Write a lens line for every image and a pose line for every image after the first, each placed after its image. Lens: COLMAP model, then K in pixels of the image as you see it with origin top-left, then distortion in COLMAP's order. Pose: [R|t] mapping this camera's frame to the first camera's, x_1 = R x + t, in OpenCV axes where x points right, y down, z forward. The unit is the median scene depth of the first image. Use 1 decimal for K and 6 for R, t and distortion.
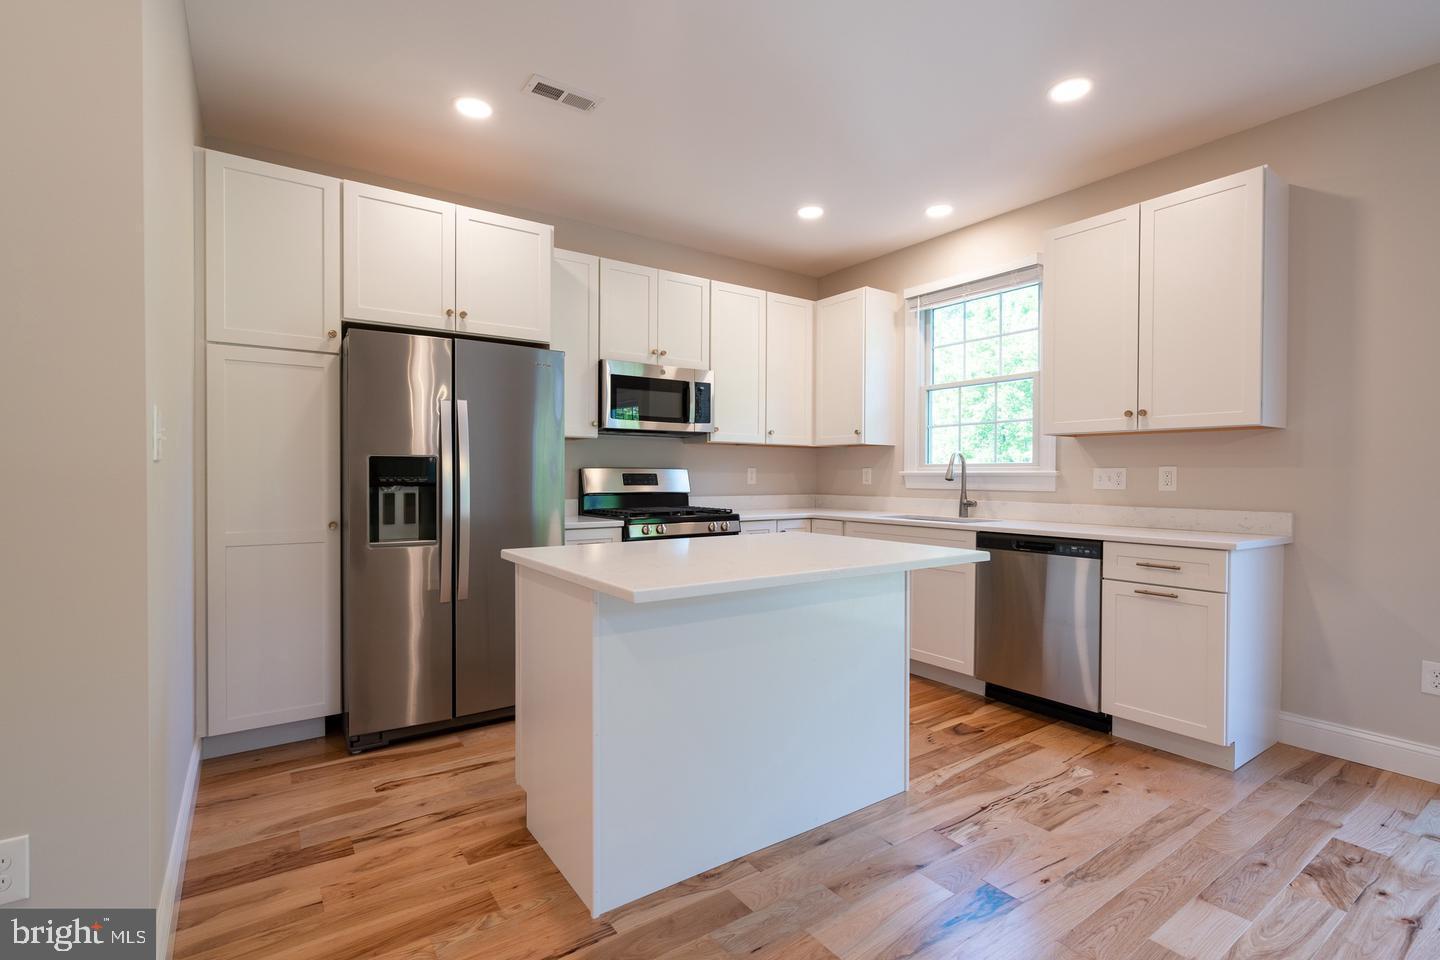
lens RADIAL K [[670.8, 0, 719.1], [0, 670.8, 475.8], [0, 0, 1]] dist [0.010400, -0.000028]
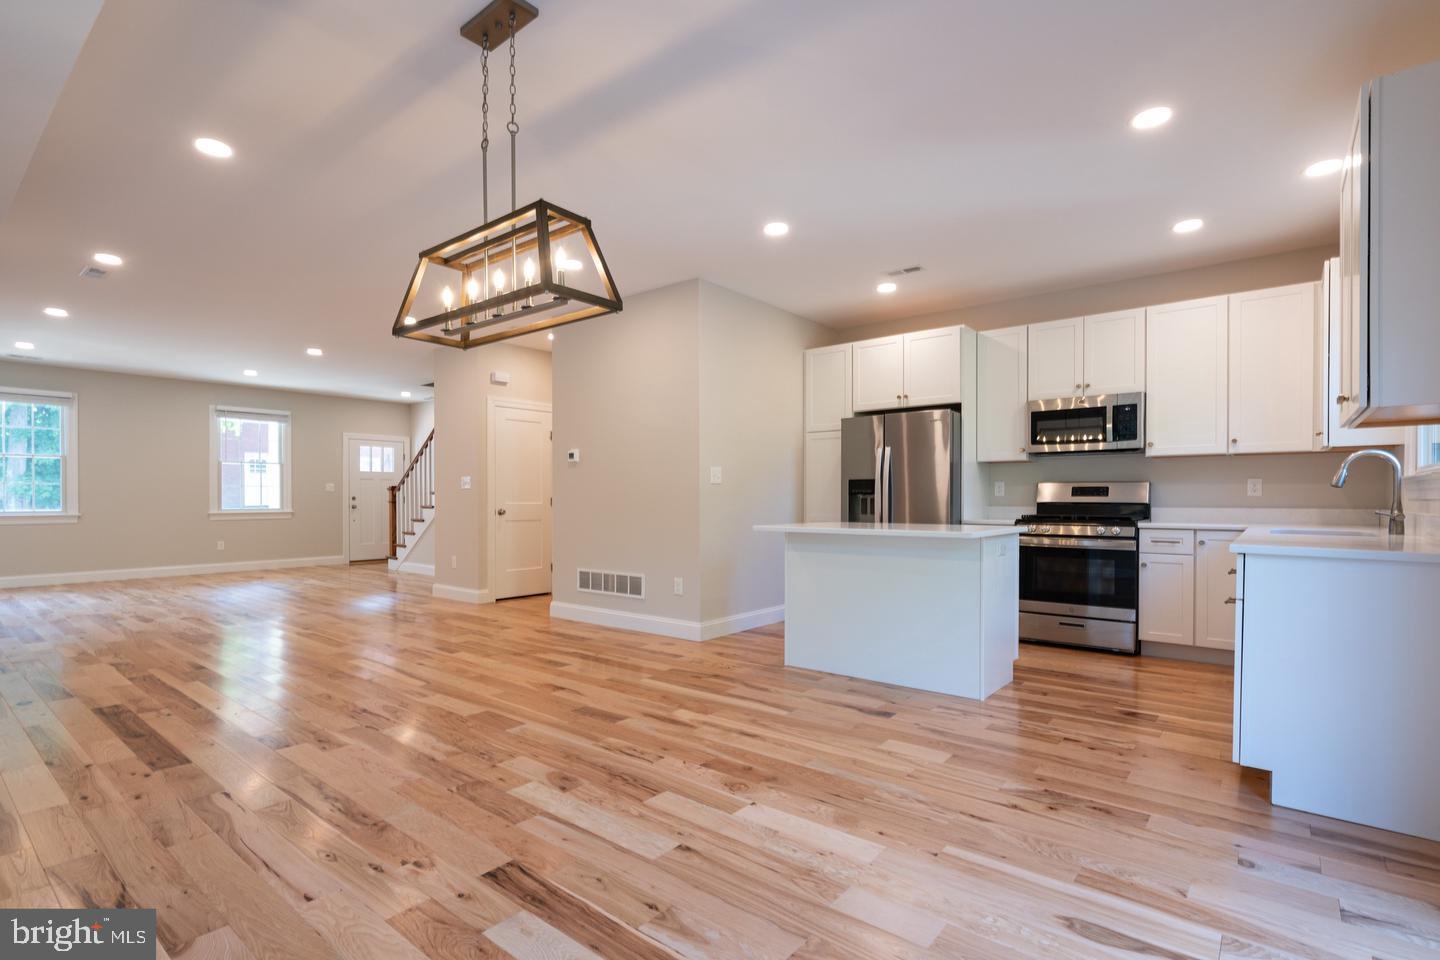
lens RADIAL K [[670.8, 0, 723.4], [0, 670.8, 493.9], [0, 0, 1]] dist [0.010400, -0.000028]
pose [[0.290355, -0.009284, -0.956874, 0.917051], [-0.004928, 0.999925, -0.011197, 0.028867], [0.956906, 0.007967, 0.290287, 0.033711]]
